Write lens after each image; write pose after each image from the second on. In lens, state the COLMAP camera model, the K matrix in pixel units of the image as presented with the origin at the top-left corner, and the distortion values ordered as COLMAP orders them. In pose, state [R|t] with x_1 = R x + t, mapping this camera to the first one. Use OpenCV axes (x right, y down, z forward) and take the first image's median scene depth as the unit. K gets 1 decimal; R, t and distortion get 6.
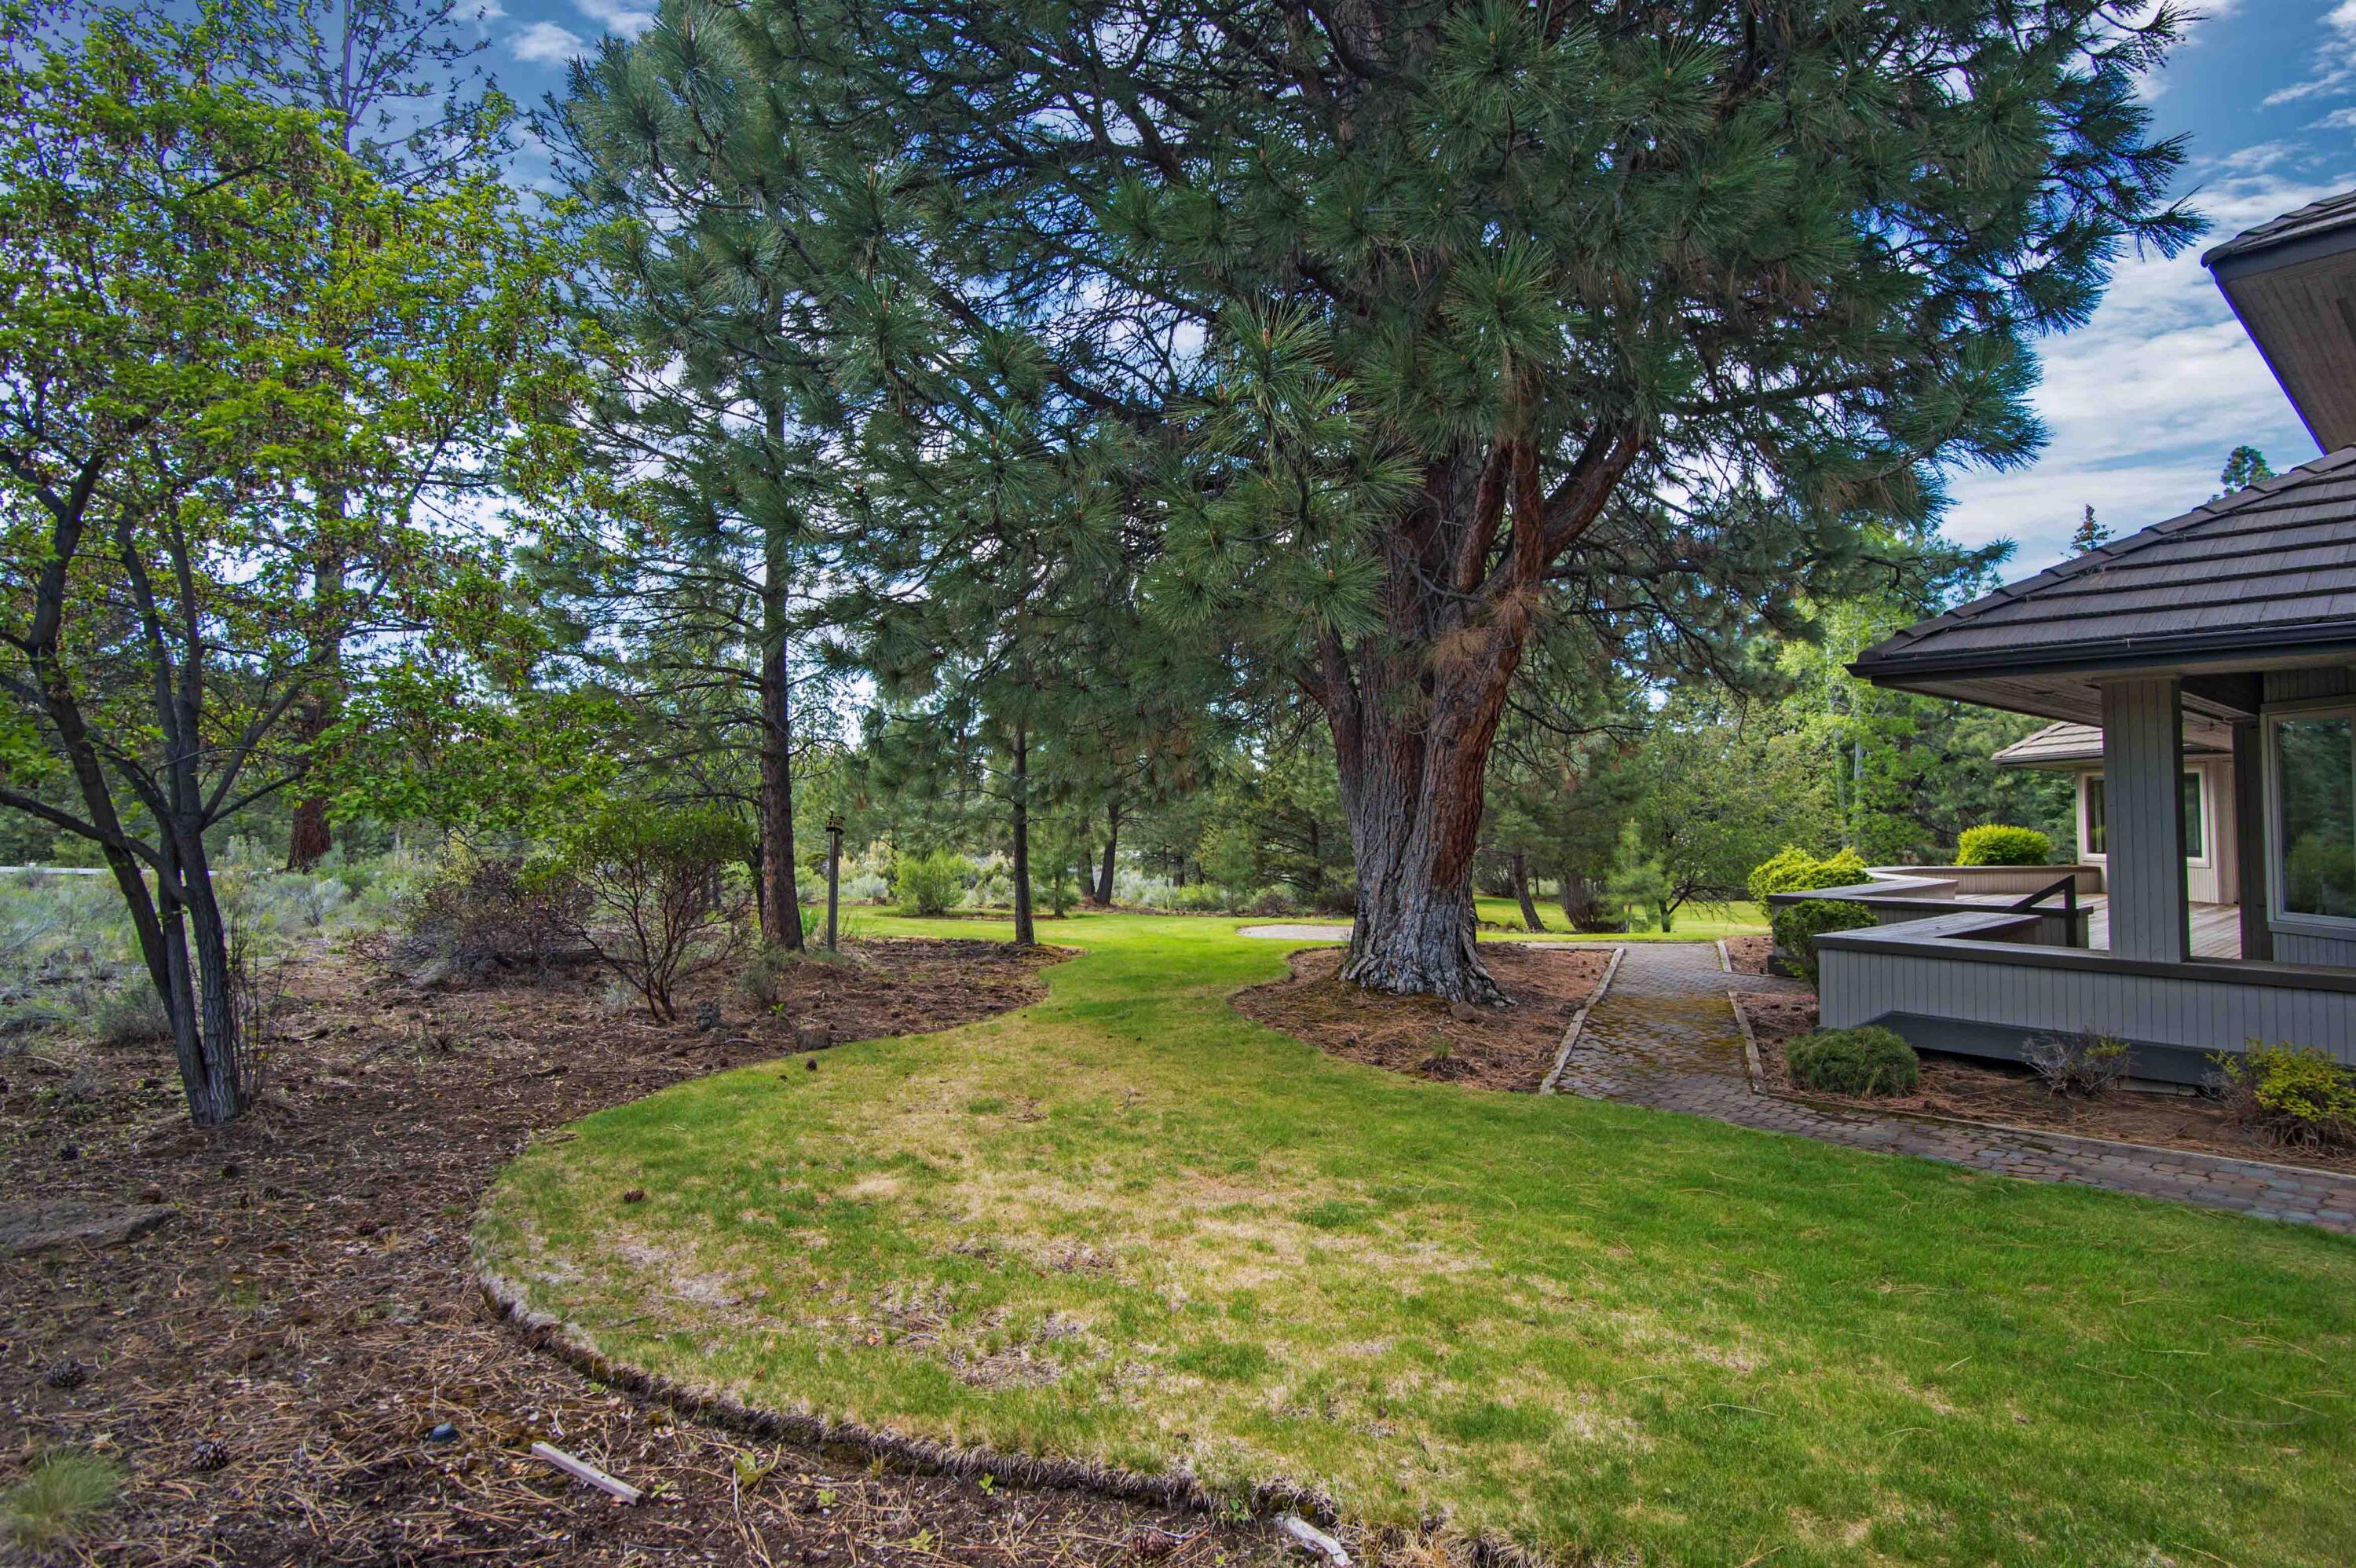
lens RADIAL K [[1149.8, 0, 1180.2], [0, 1149.8, 788.9], [0, 0, 1]] dist [0.000190, -0.000037]
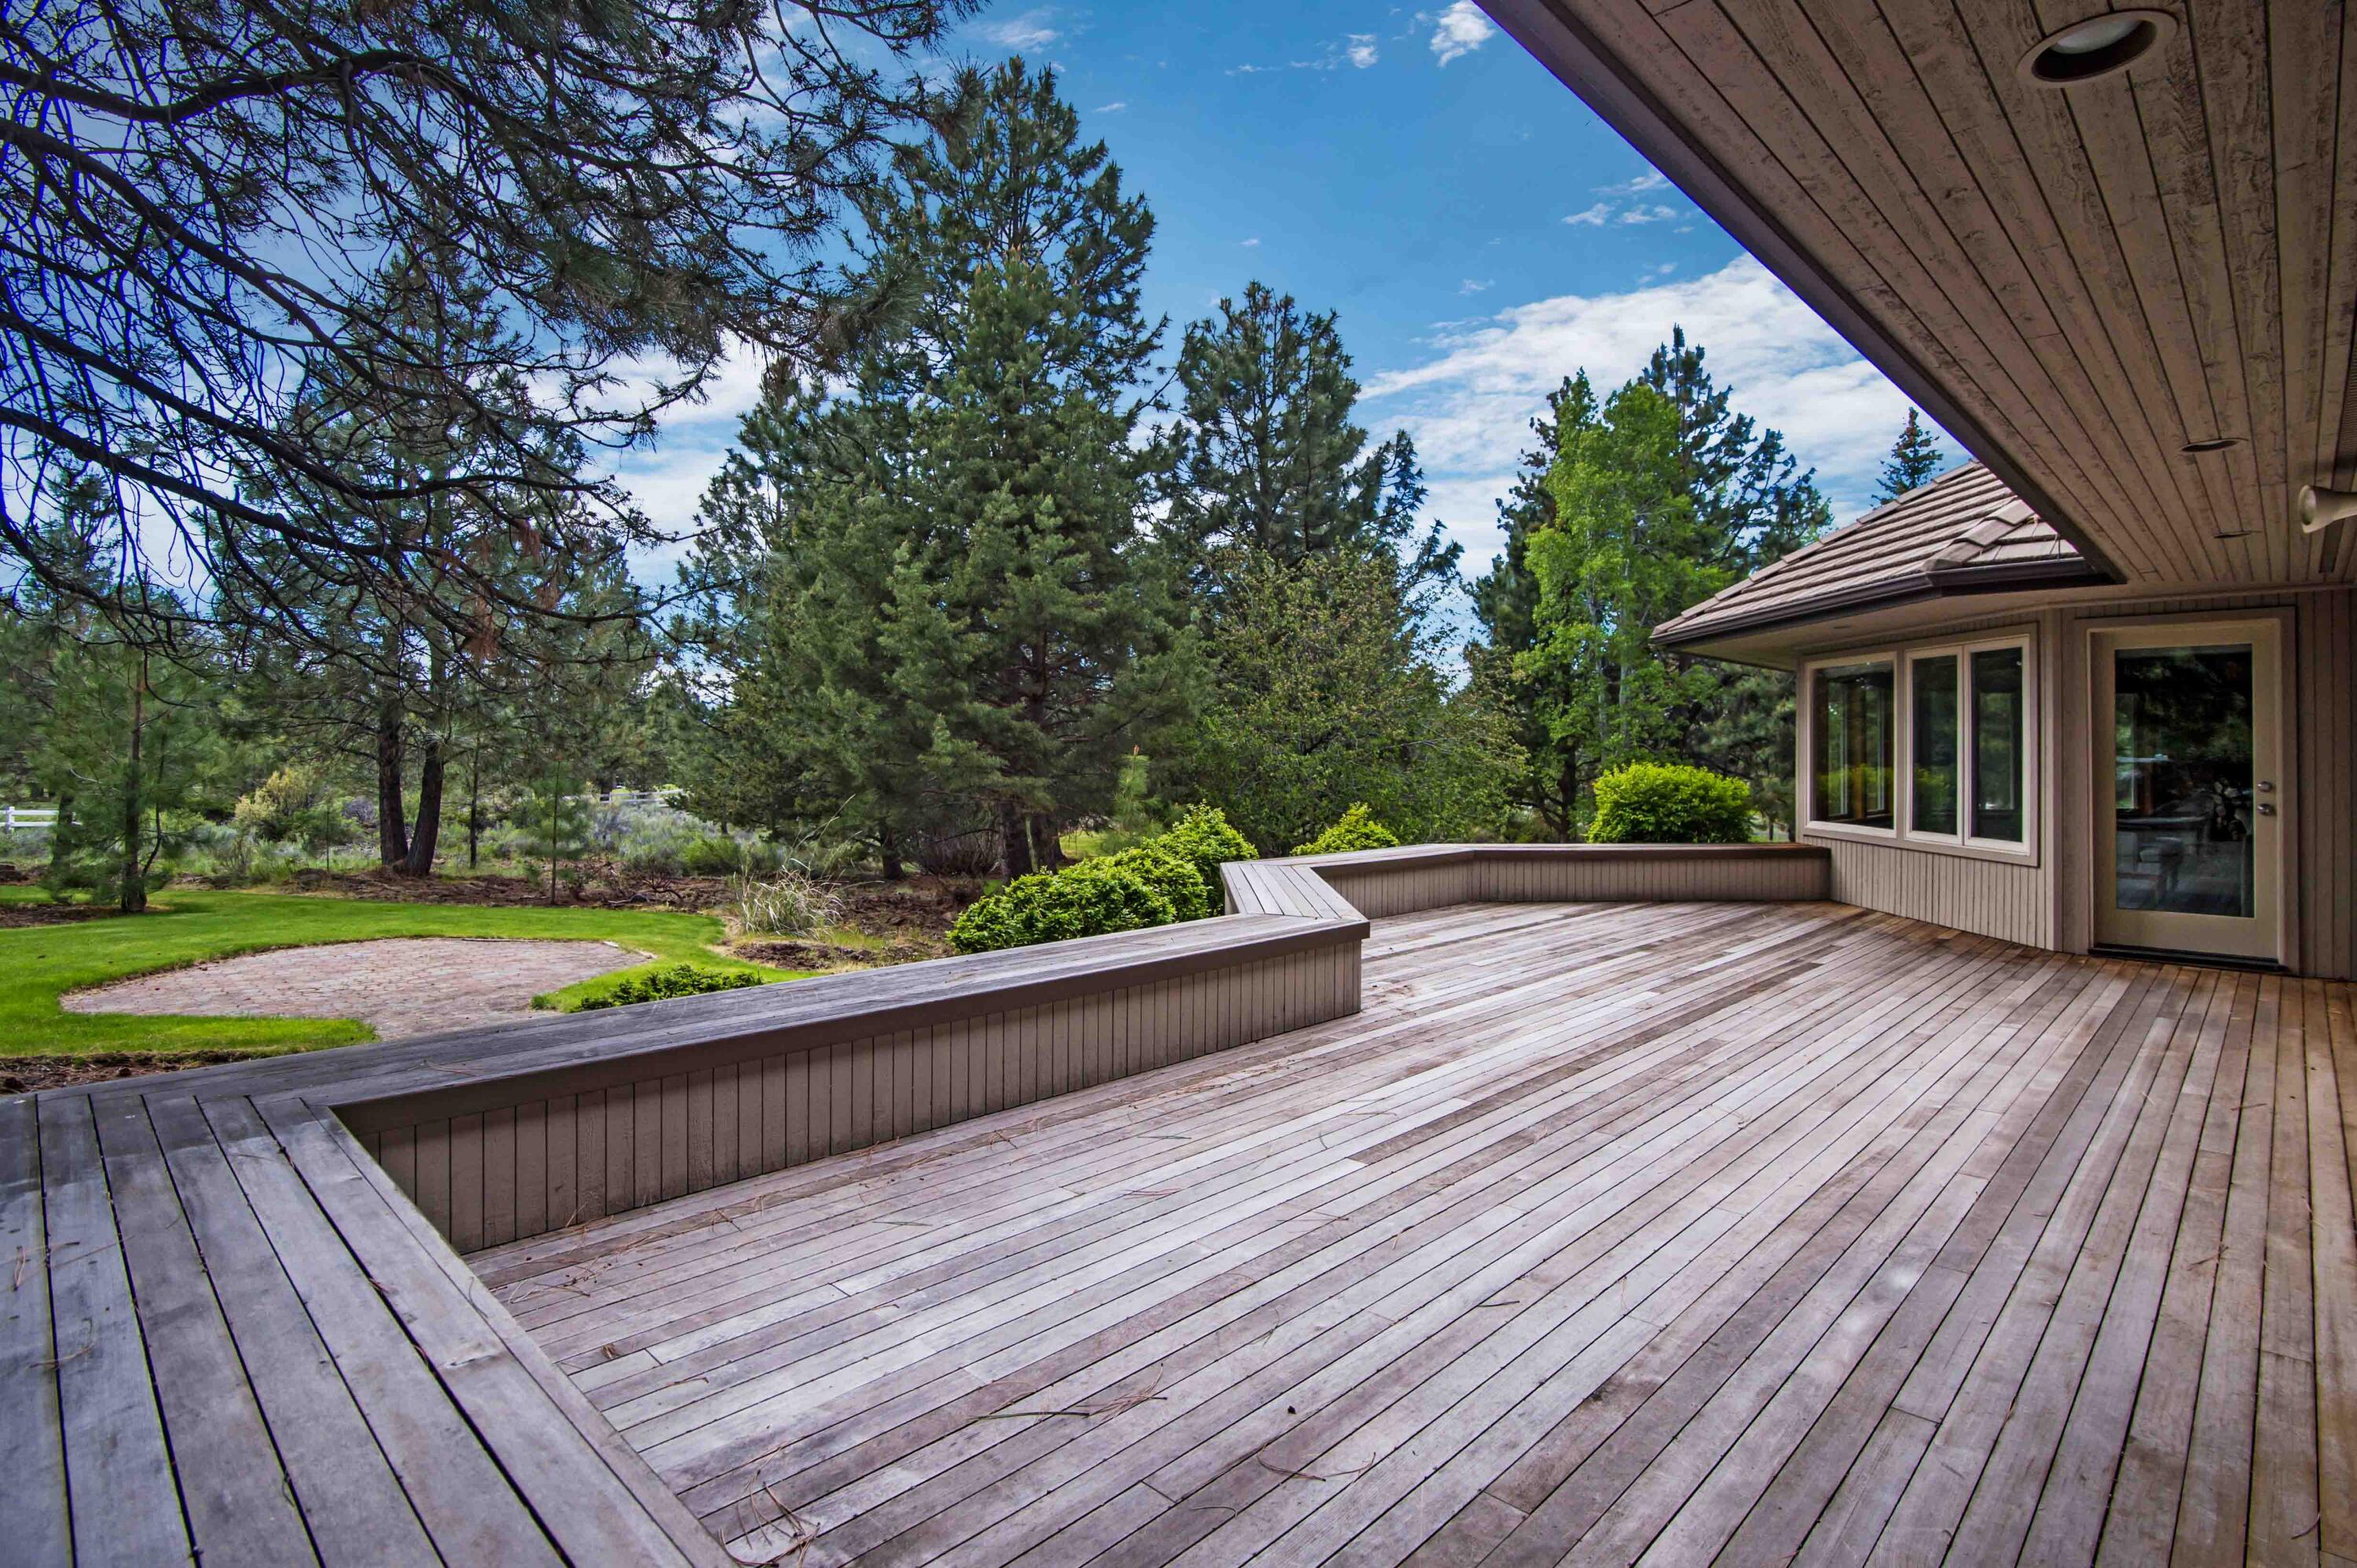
lens RADIAL K [[1150.4, 0, 1176.0], [0, 1150.4, 768.3], [0, 0, 1]] dist [0.000190, -0.000037]
pose [[0.995268, 0.007103, 0.096909, 0.435079], [-0.011052, 0.999128, 0.040272, 0.014362], [-0.096539, -0.041152, 0.994478, 0.493972]]
